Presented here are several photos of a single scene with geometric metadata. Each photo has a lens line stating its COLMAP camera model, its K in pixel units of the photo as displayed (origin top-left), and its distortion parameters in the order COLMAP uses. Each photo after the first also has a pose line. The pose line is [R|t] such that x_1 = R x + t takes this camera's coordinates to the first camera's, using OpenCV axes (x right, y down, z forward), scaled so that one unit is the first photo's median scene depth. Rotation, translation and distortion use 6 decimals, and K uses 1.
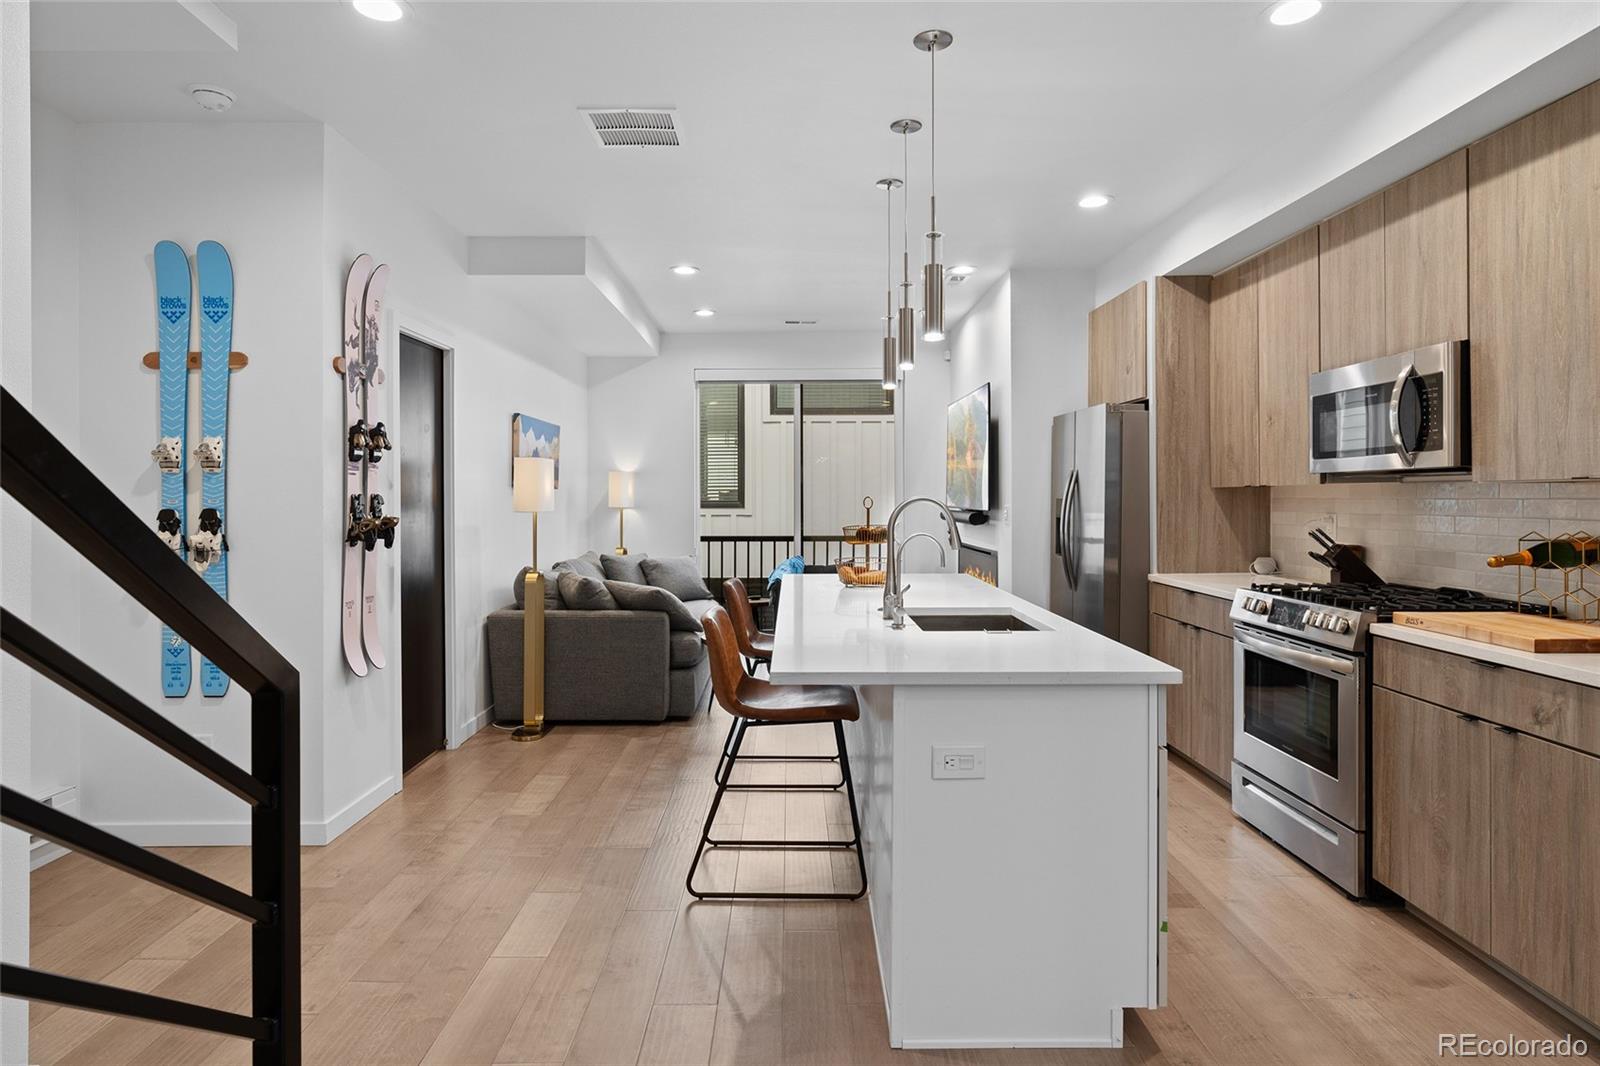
lens RADIAL K [[853.7, 0, 794.1], [0, 853.7, 498.1], [0, 0, 1]] dist [-0.006044, 0.004356]
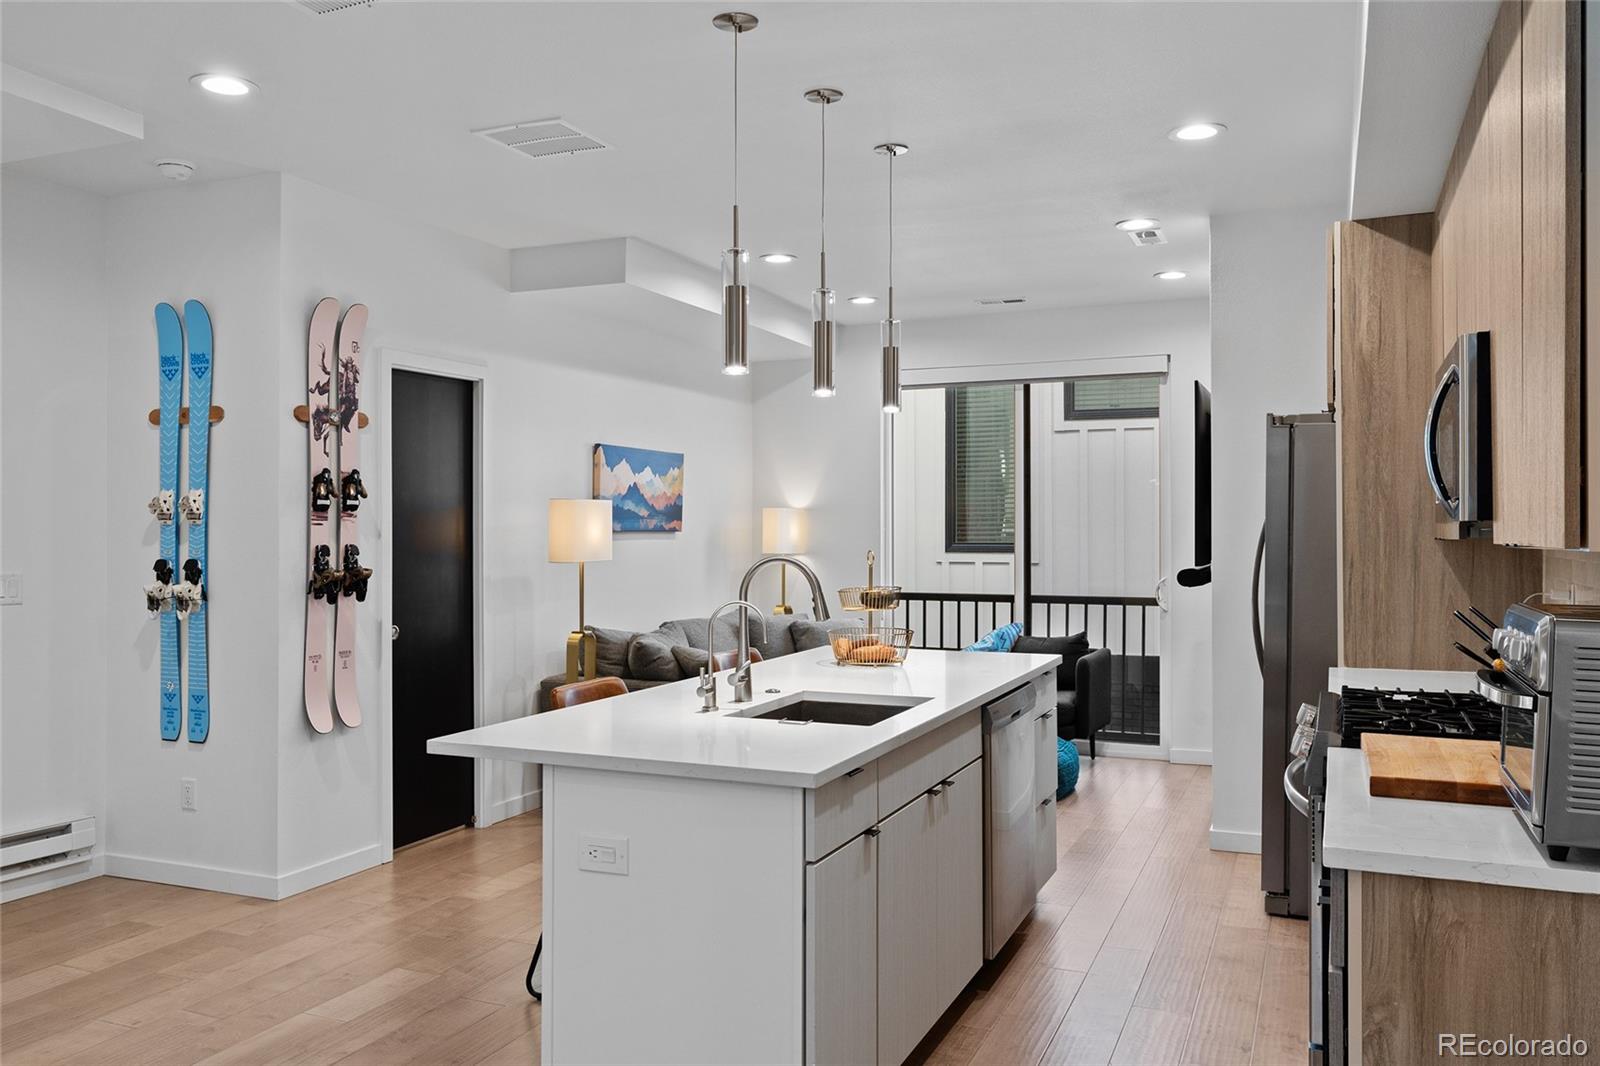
lens RADIAL K [[1245.4, 0, 790.0], [0, 1245.4, 523.3], [0, 0, 1]] dist [0.008883, -0.005119]
pose [[0.916298, -0.000219, -0.400496, 0.551513], [-0.001937, 0.999986, -0.004980, -0.023771], [0.400492, 0.005339, 0.916285, -0.088773]]
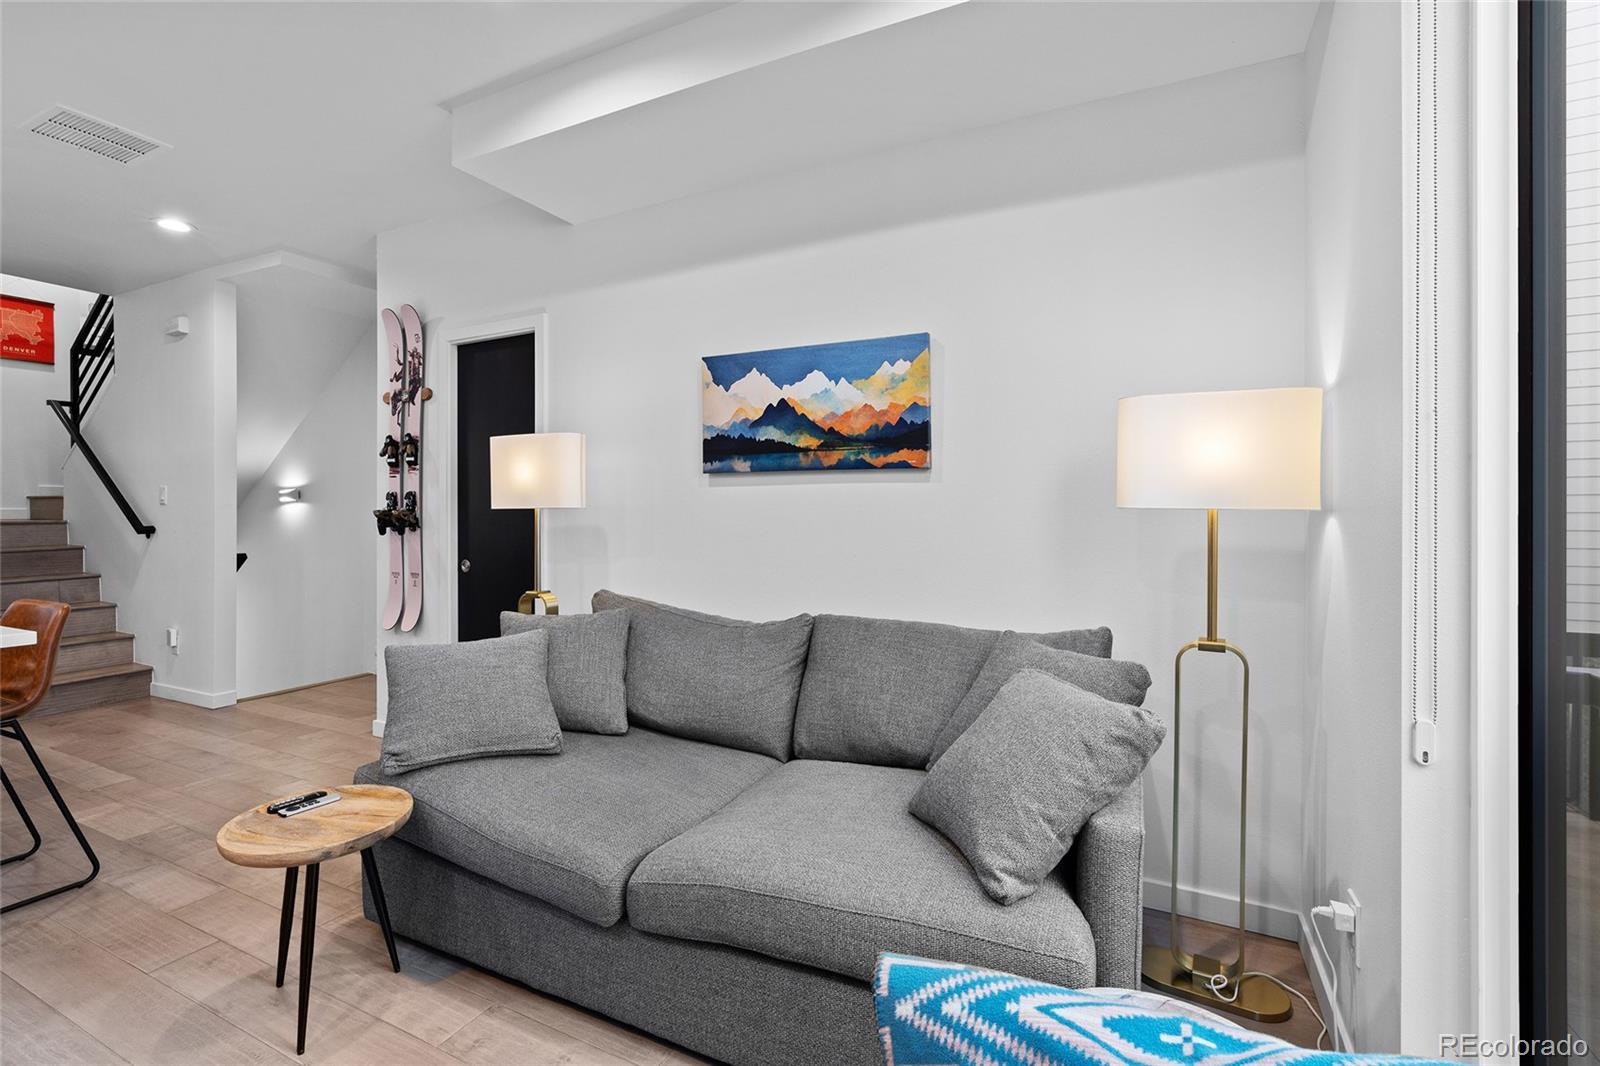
lens RADIAL K [[719.4, 0, 785.5], [0, 719.4, 515.5], [0, 0, 1]] dist [-0.009730, 0.002652]
pose [[-0.450155, 0.003082, -0.892945, 0.210589], [-0.002093, 0.999988, 0.004507, 0.026472], [0.892948, 0.003898, -0.450143, 2.077191]]
